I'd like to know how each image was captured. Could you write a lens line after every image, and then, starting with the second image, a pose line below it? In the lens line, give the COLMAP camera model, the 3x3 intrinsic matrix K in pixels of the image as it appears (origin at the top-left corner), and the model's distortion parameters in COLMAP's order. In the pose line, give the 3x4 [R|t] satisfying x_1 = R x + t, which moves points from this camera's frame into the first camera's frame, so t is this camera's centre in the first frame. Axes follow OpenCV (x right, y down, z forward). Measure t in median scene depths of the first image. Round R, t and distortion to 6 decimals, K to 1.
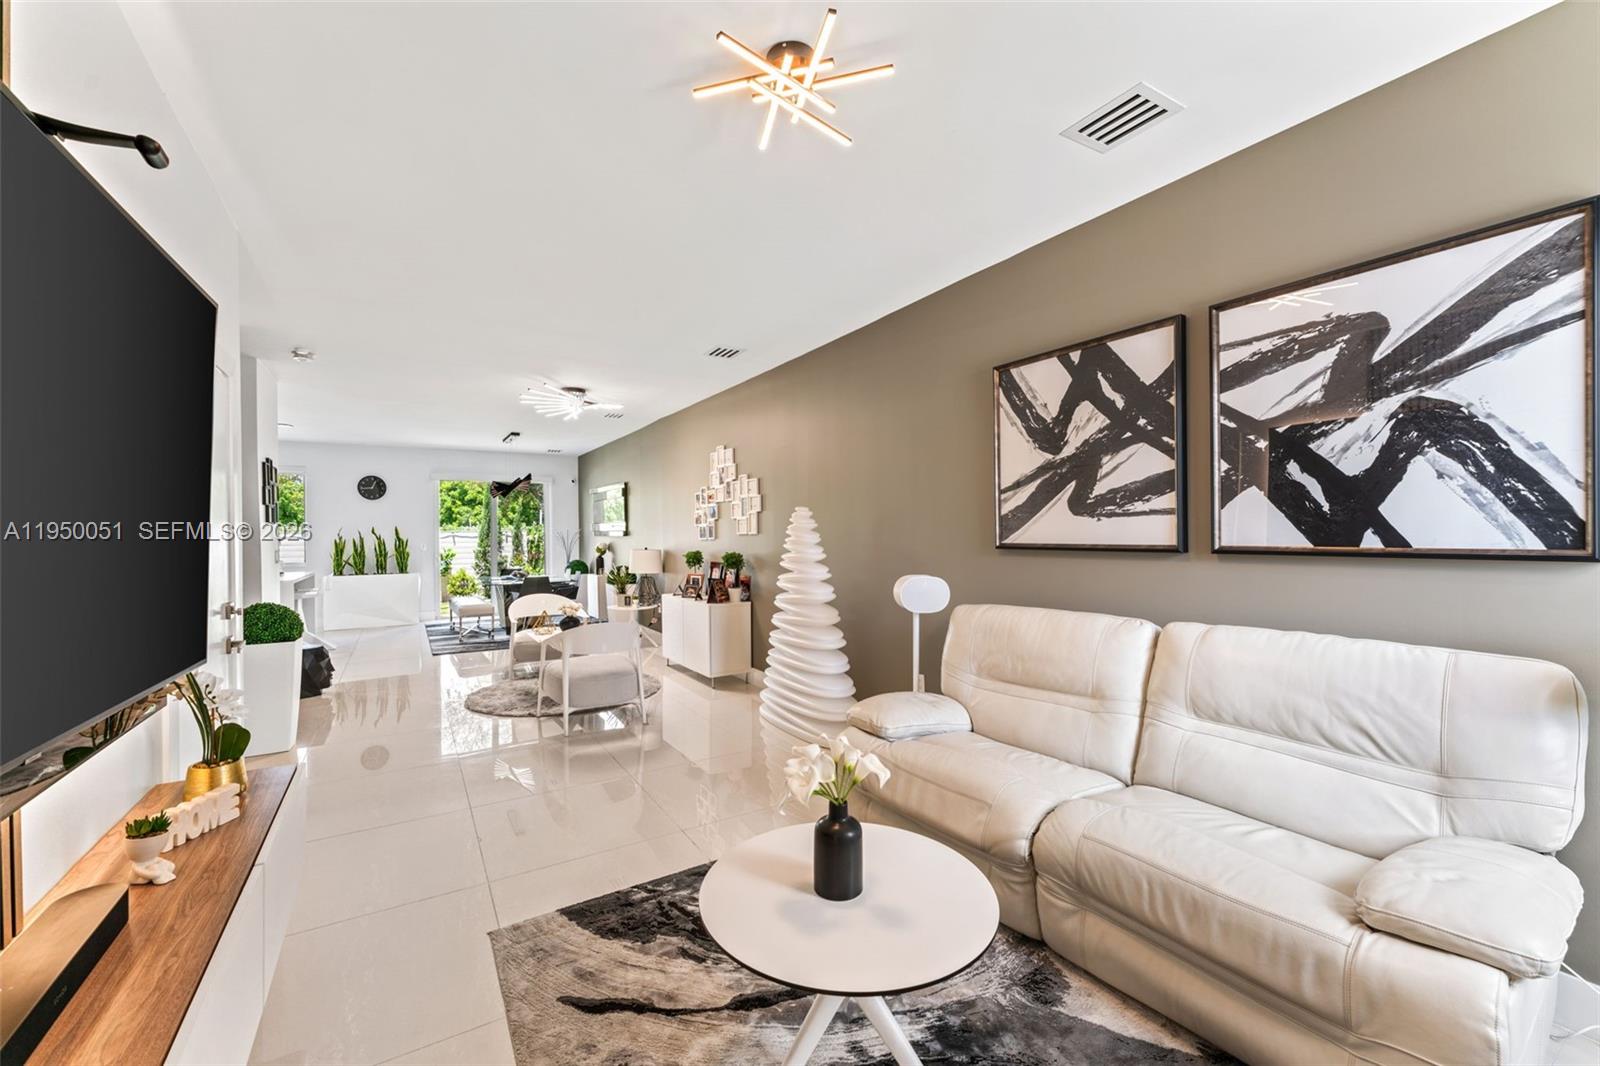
lens RADIAL K [[652.2, 0, 800.0], [0, 652.2, 533.0], [0, 0, 1]] dist [-0.003244, -0.000086]
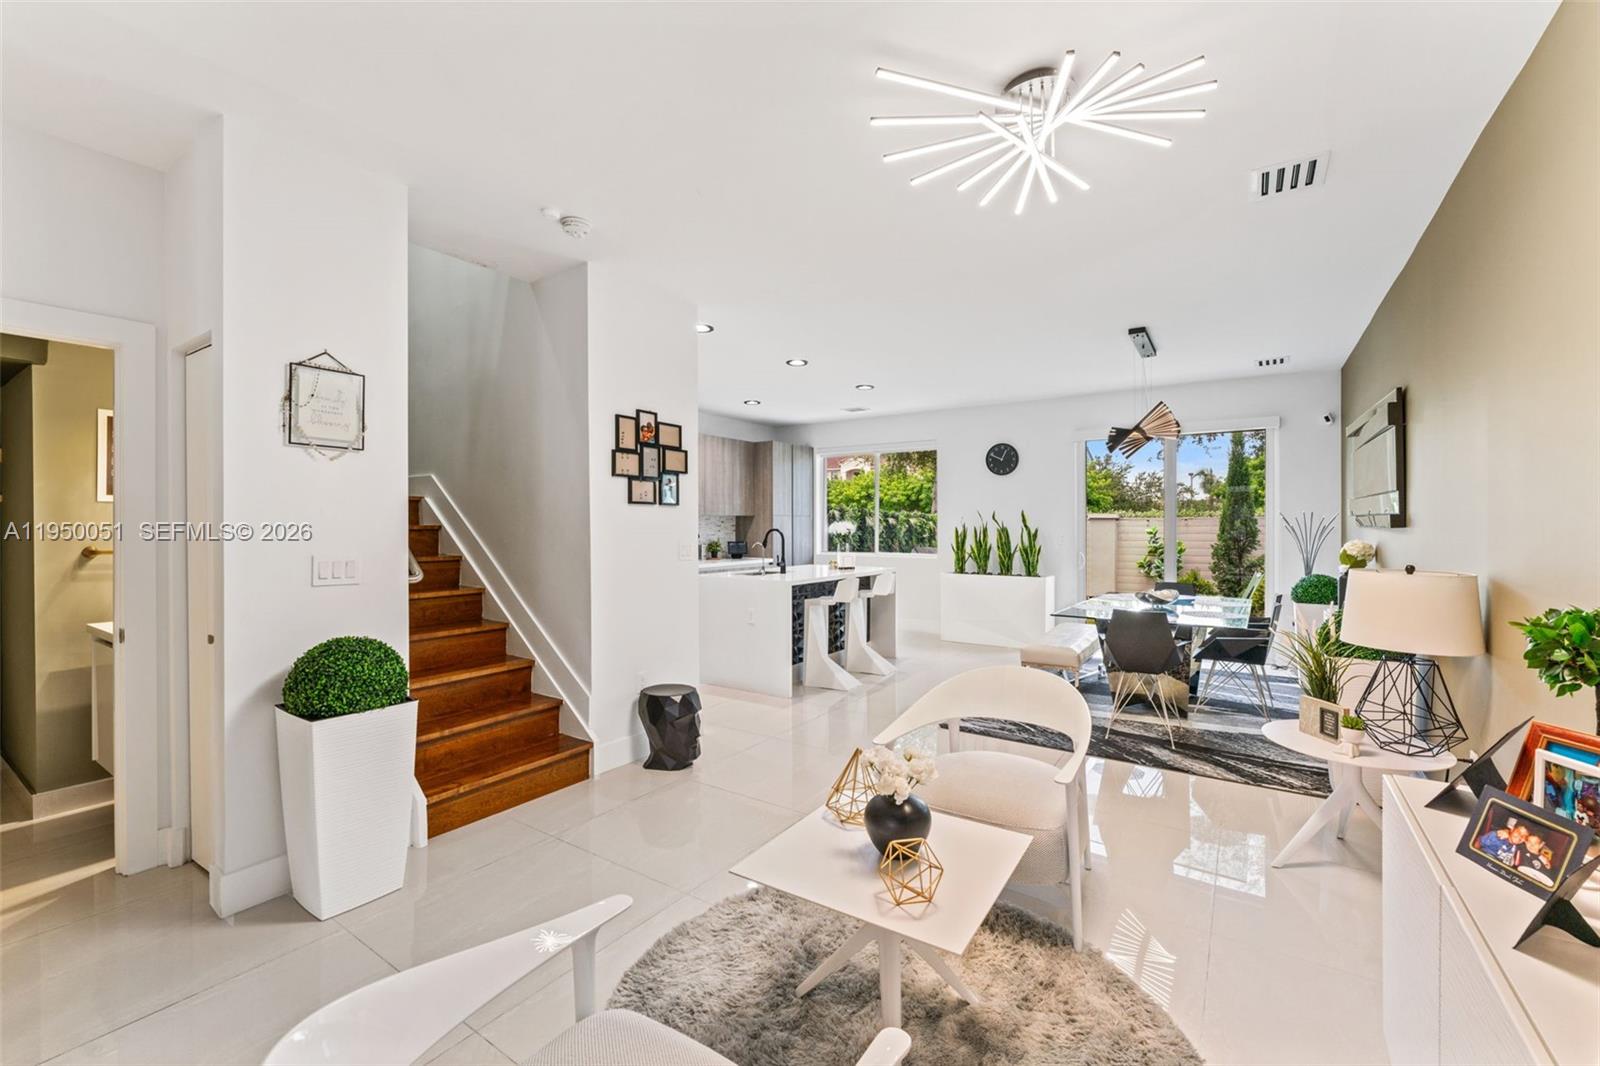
lens RADIAL K [[665.2, 0, 801.8], [0, 665.2, 527.8], [0, 0, 1]] dist [-0.002117, -0.000178]
pose [[0.422566, 0.012744, -0.906243, -0.056311], [-0.002162, 0.999912, 0.013053, 0.000137], [0.906330, -0.003557, 0.422557, 0.476353]]
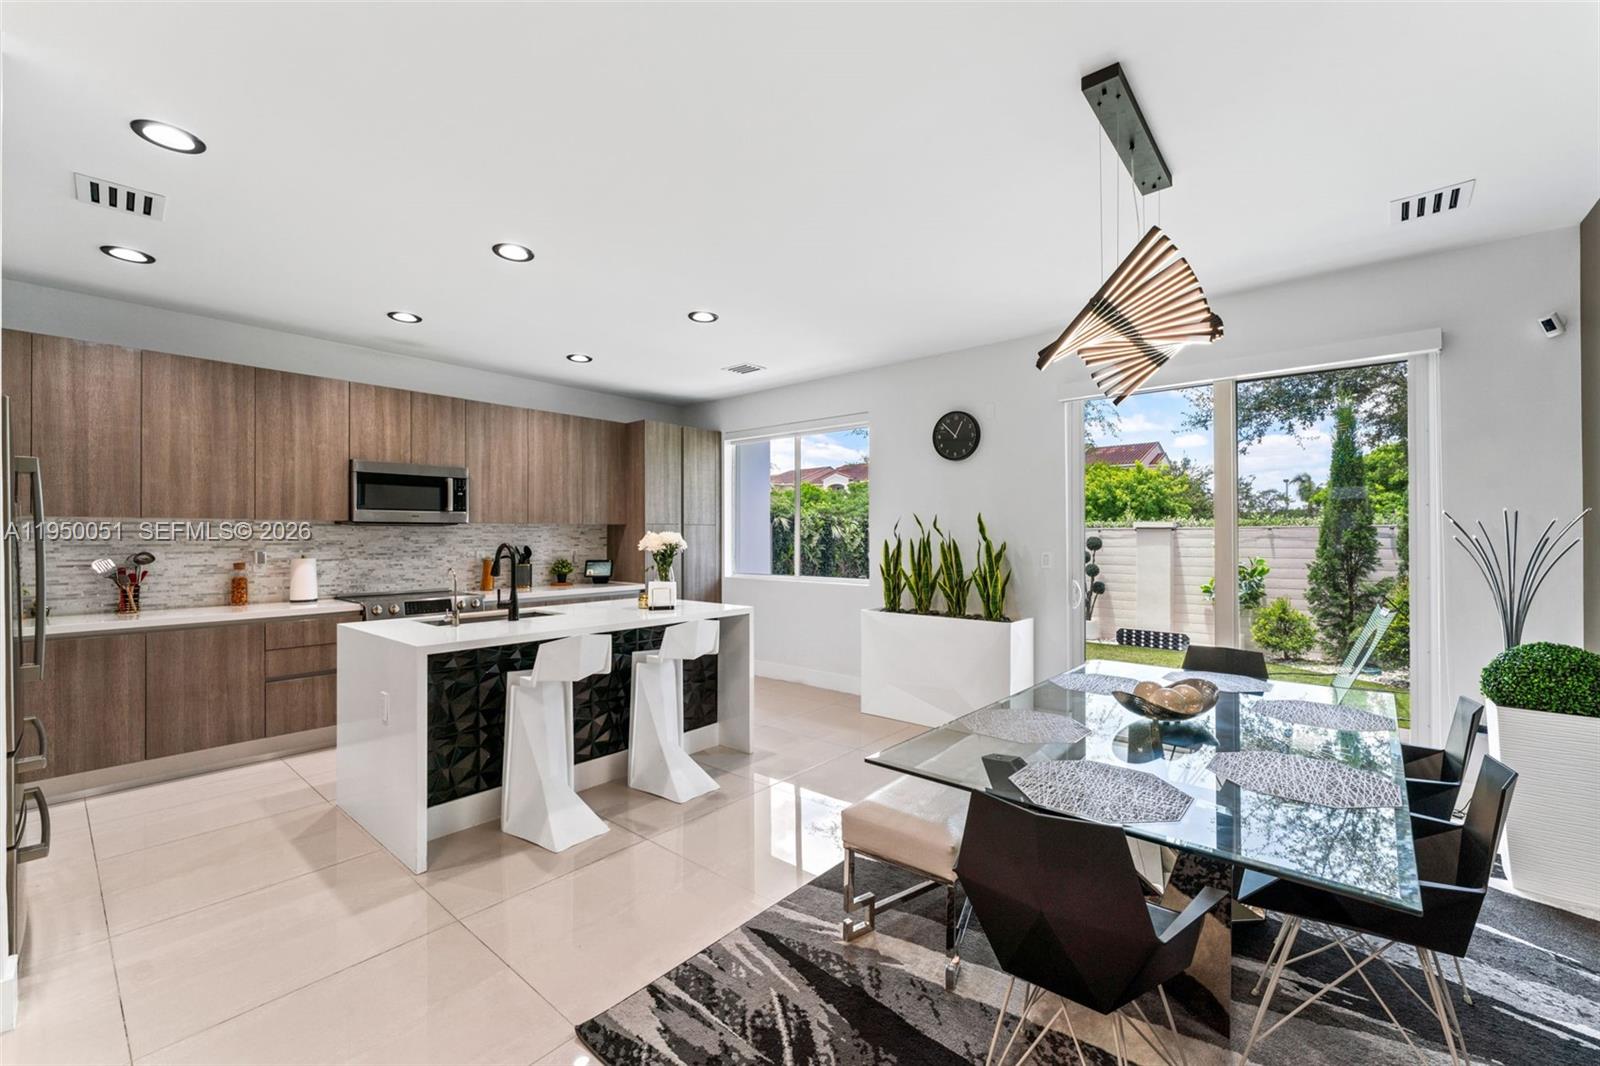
lens RADIAL K [[652.2, 0, 800.0], [0, 652.2, 533.0], [0, 0, 1]] dist [-0.003244, -0.000086]
pose [[0.317568, 0.003898, -0.948227, -0.233914], [-0.000657, 0.999992, 0.003890, 0.001445], [0.948235, -0.000612, 0.317568, 0.752913]]
